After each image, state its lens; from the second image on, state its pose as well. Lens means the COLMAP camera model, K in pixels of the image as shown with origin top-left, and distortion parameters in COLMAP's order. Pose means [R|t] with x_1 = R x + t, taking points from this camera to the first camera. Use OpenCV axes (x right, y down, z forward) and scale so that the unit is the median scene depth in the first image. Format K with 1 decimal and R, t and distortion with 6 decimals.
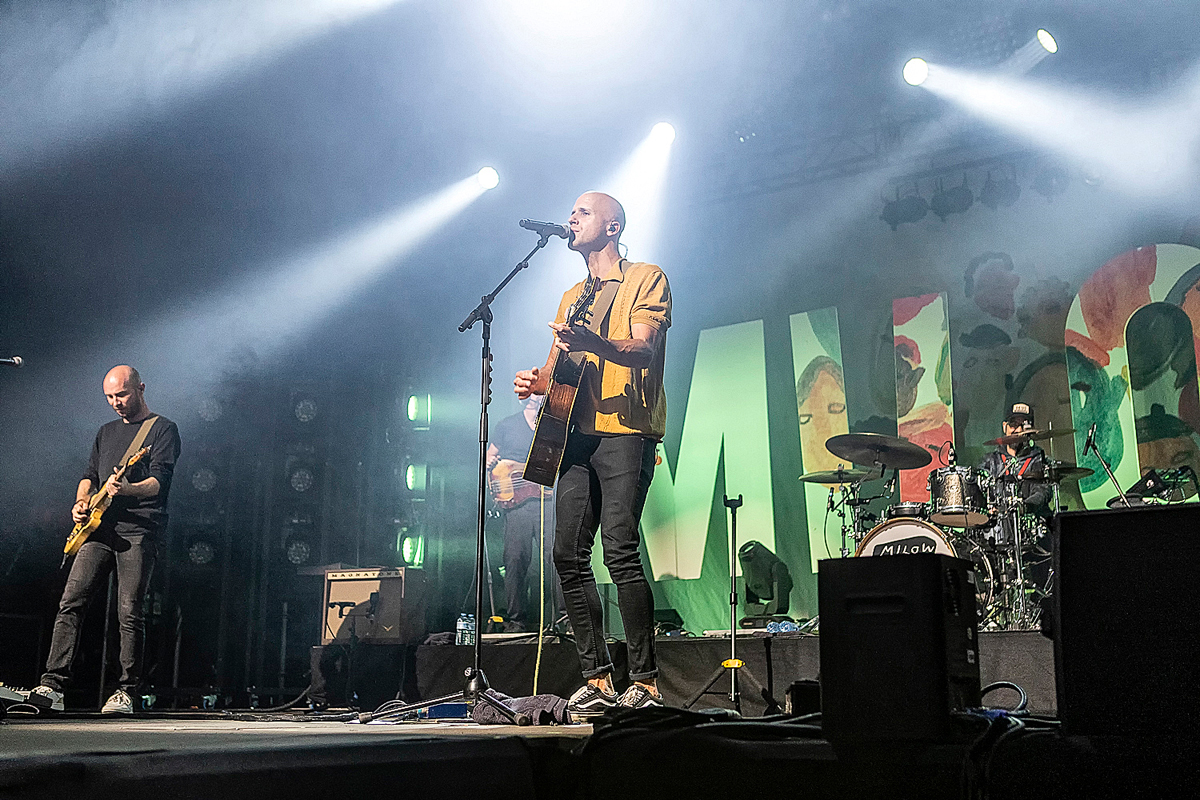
lens RADIAL K [[1346.8, 0, 597.8], [0, 1346.8, 405.5], [0, 0, 1]] dist [-0.040473, 0.000000]
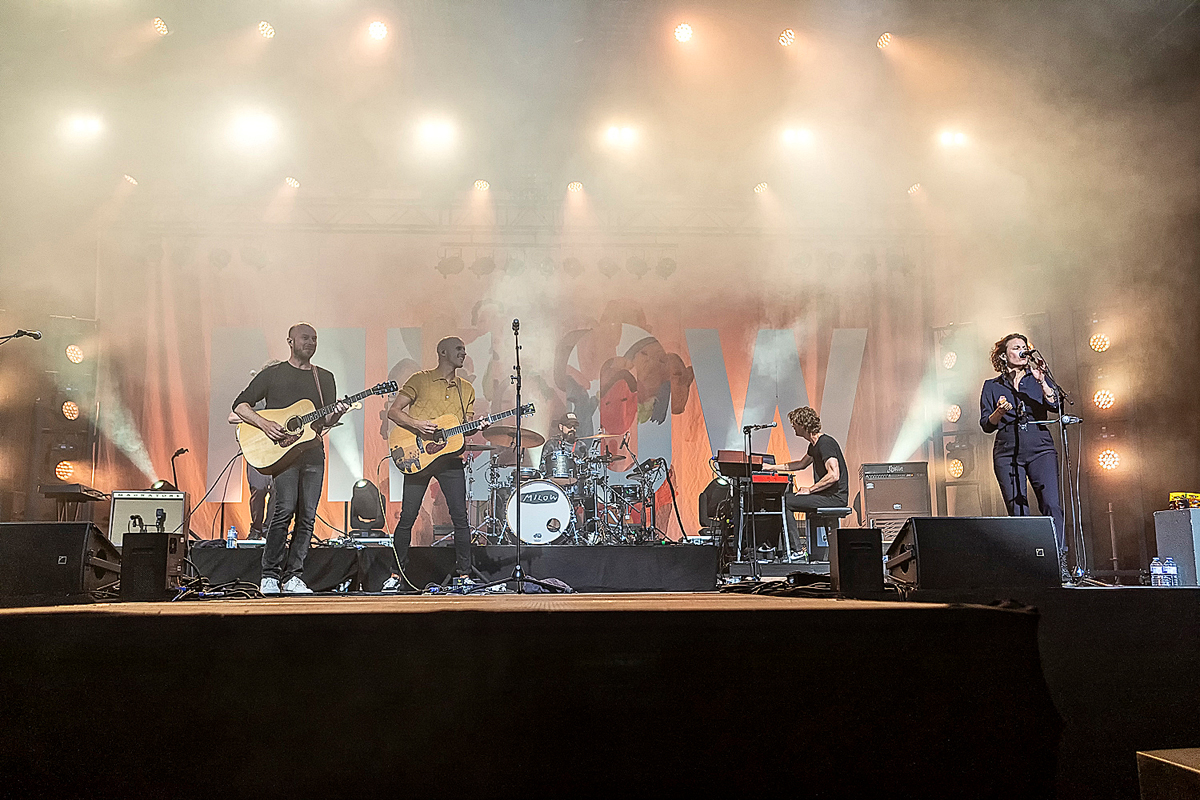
lens RADIAL K [[1097.9, 0, 605.3], [0, 1097.9, 402.6], [0, 0, 1]] dist [0.008984, 0.000000]
pose [[0.807390, 0.089378, 0.583210, -0.540955], [-0.117397, 0.993031, 0.010339, -0.039182], [-0.578221, -0.076814, 0.812256, -0.193335]]
